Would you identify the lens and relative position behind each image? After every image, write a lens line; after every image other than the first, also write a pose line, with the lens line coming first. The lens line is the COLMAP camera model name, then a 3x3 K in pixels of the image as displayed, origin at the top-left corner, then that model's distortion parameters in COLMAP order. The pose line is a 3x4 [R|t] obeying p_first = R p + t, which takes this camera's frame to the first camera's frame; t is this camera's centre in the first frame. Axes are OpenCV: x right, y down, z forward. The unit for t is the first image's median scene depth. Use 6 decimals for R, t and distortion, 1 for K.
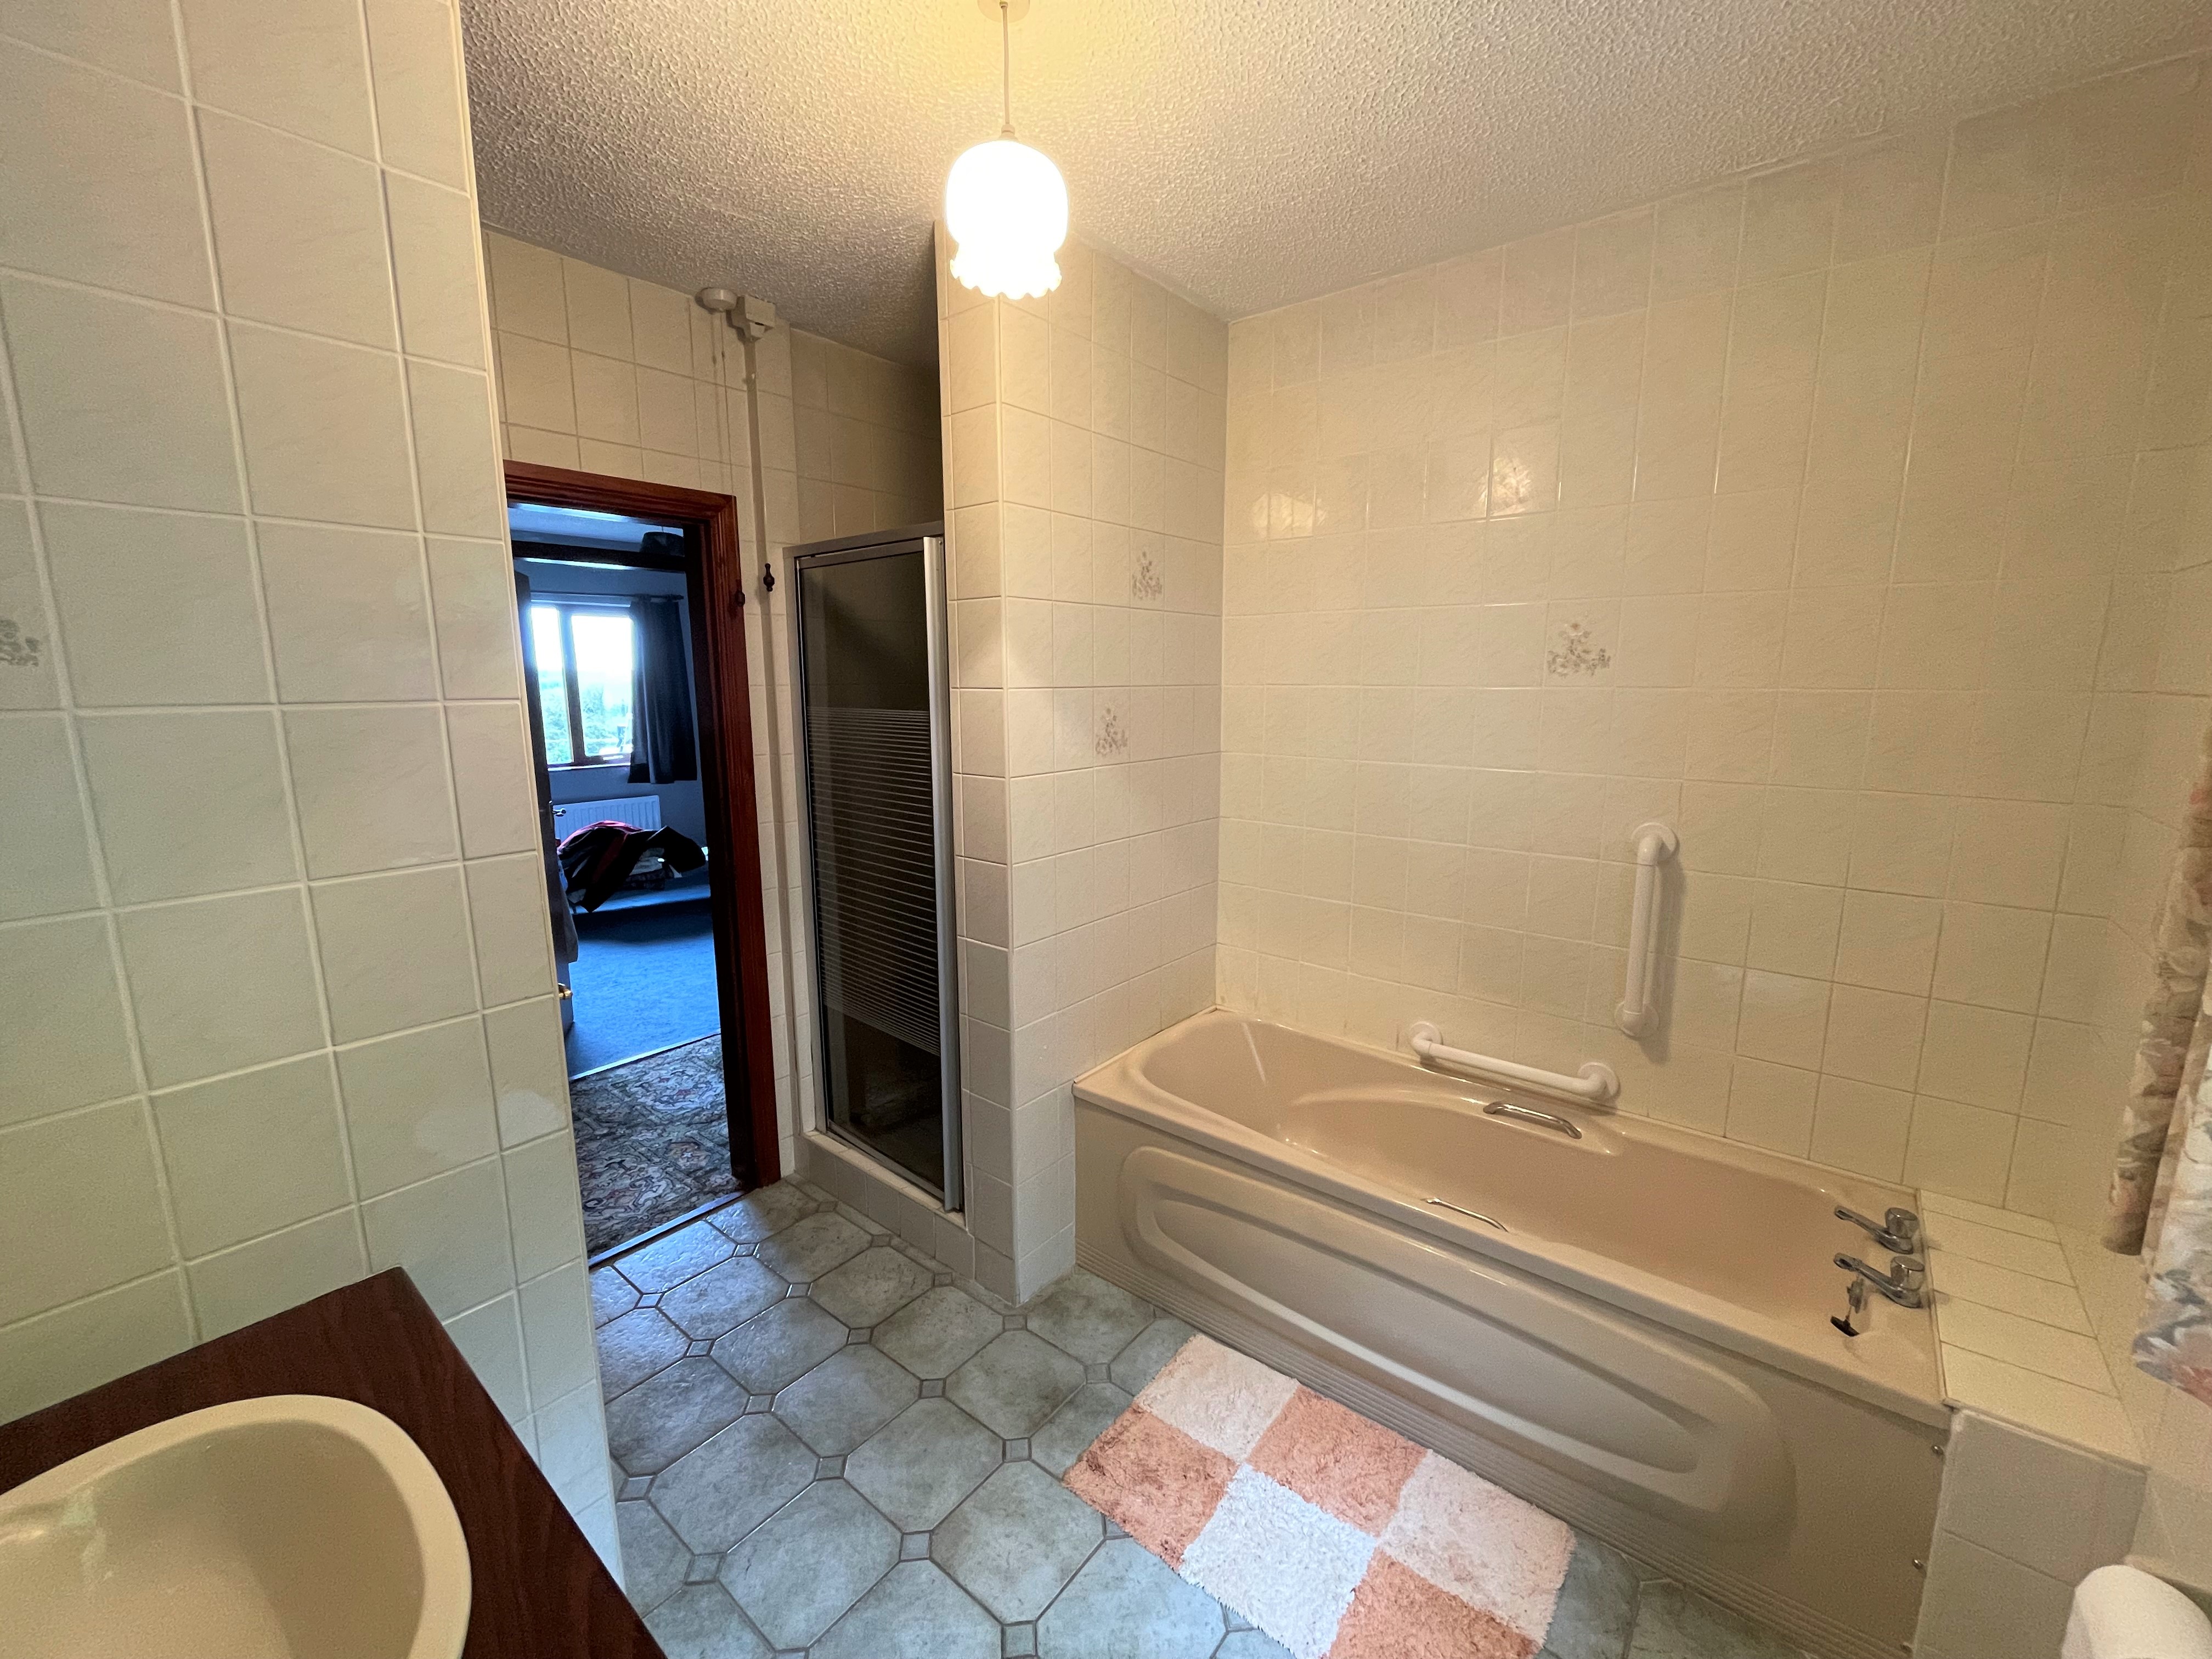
lens RADIAL K [[899.2, 0, 1105.4], [0, 899.2, 825.9], [0, 0, 1]] dist [-0.004878, -0.000228]
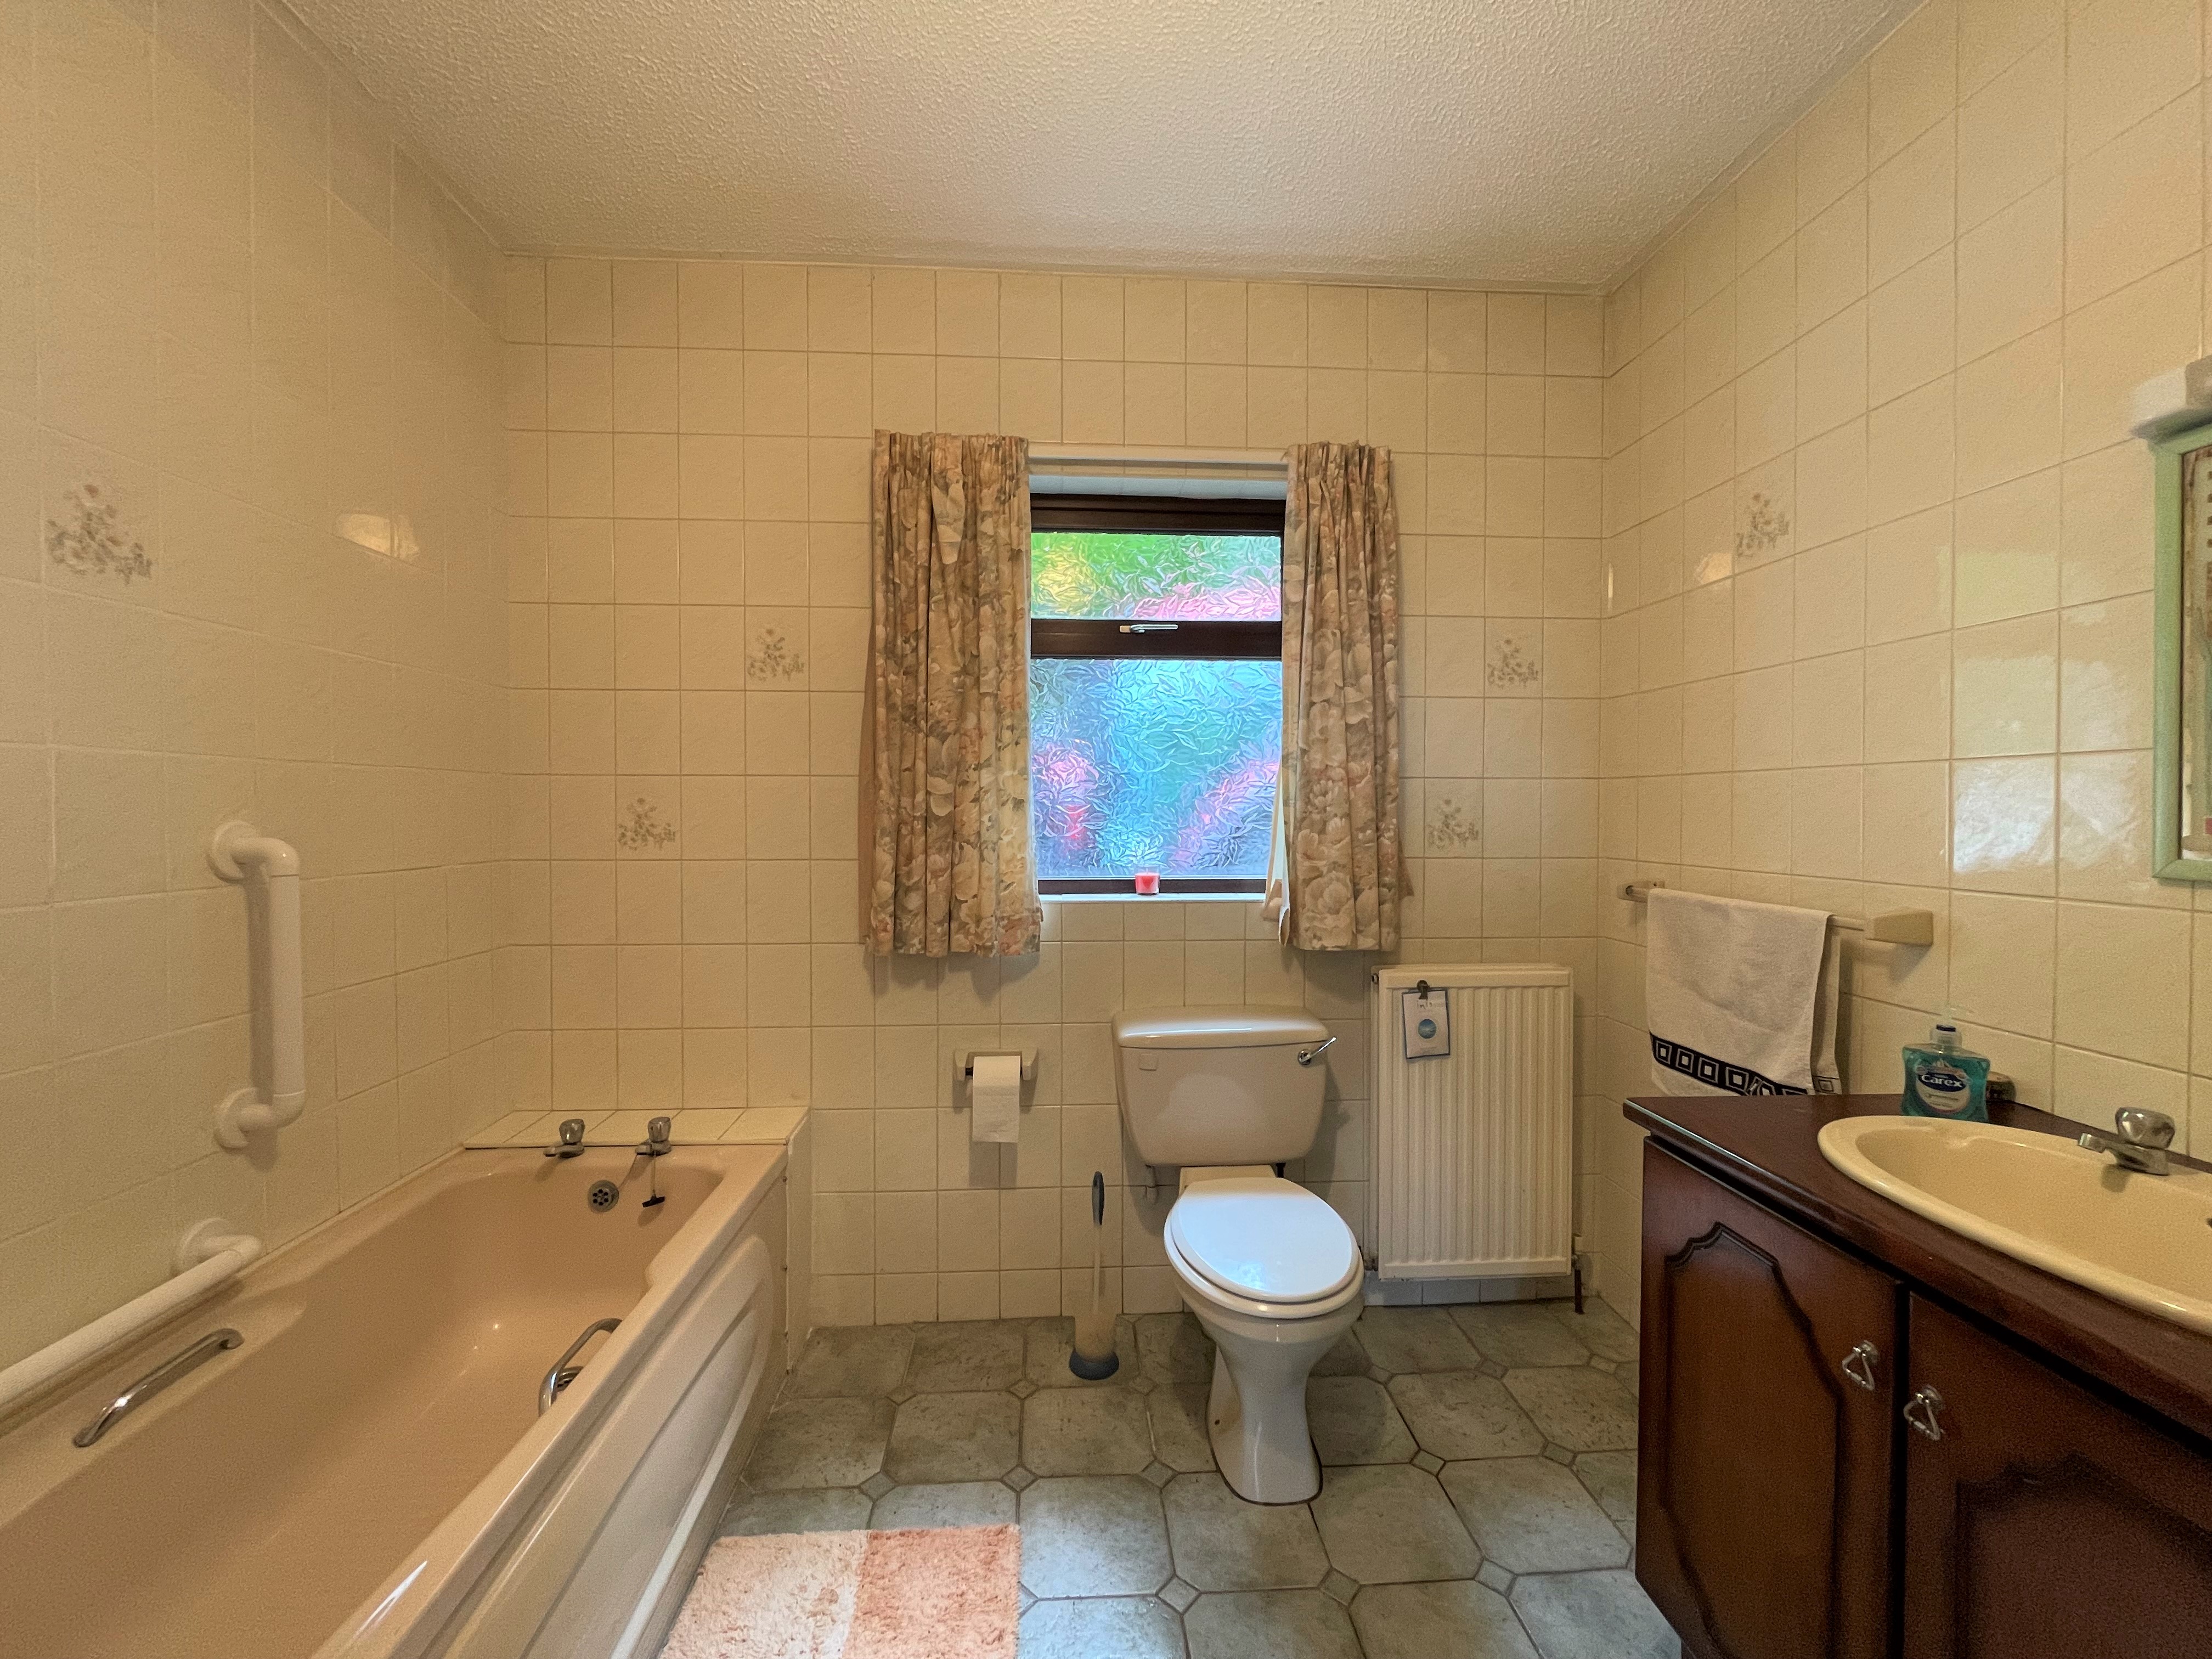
lens RADIAL K [[899.2, 0, 1109.0], [0, 899.2, 827.8], [0, 0, 1]] dist [-0.004878, -0.000228]
pose [[-0.678163, -0.009616, 0.734849, -0.335263], [0.125110, 0.983808, 0.128334, -0.002916], [-0.724184, 0.178968, -0.665979, 0.945401]]
